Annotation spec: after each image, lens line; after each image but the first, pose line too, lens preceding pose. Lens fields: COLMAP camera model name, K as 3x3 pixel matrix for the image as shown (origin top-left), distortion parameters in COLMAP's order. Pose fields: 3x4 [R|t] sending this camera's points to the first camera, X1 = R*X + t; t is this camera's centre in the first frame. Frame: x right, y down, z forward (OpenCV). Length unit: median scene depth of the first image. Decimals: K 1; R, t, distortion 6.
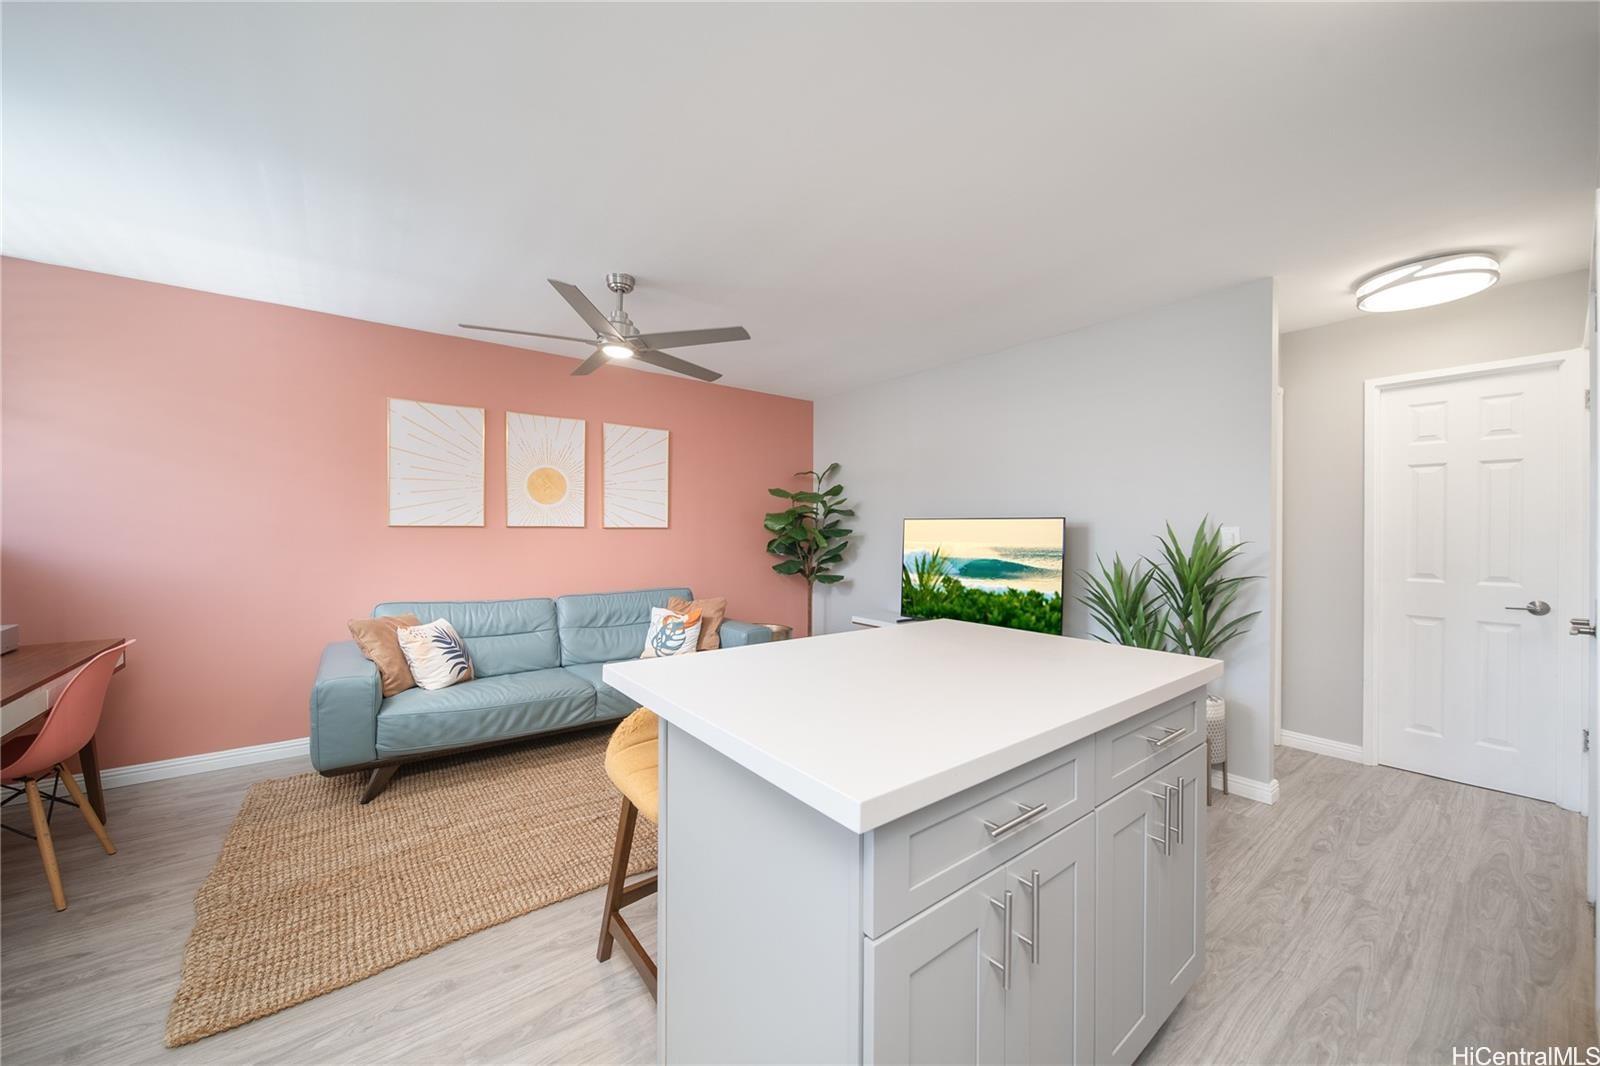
lens RADIAL K [[585.1, 0, 807.1], [0, 585.1, 528.6], [0, 0, 1]] dist [-0.001935, -0.000168]
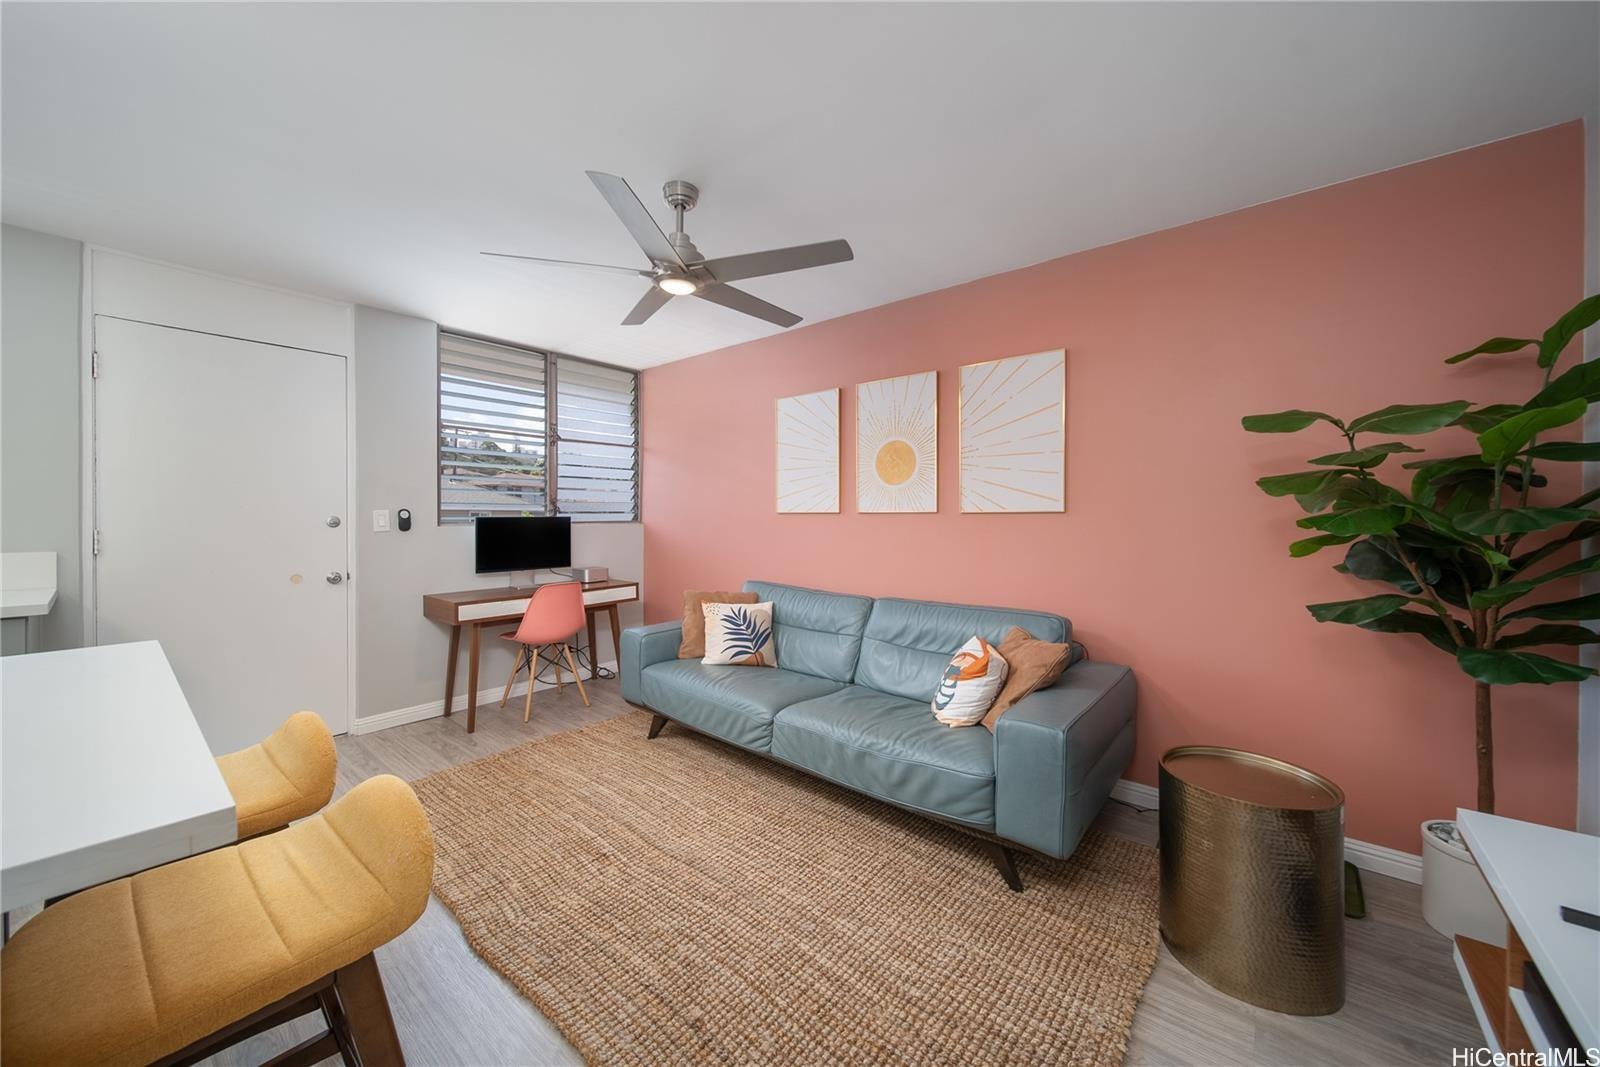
lens RADIAL K [[585.1, 0, 804.2], [0, 585.1, 518.9], [0, 0, 1]] dist [-0.001935, -0.000168]
pose [[0.194250, 0.001639, -0.980951, 0.349621], [0.005675, 0.999980, 0.002795, 0.003075], [0.980936, -0.006109, 0.194237, 0.733520]]
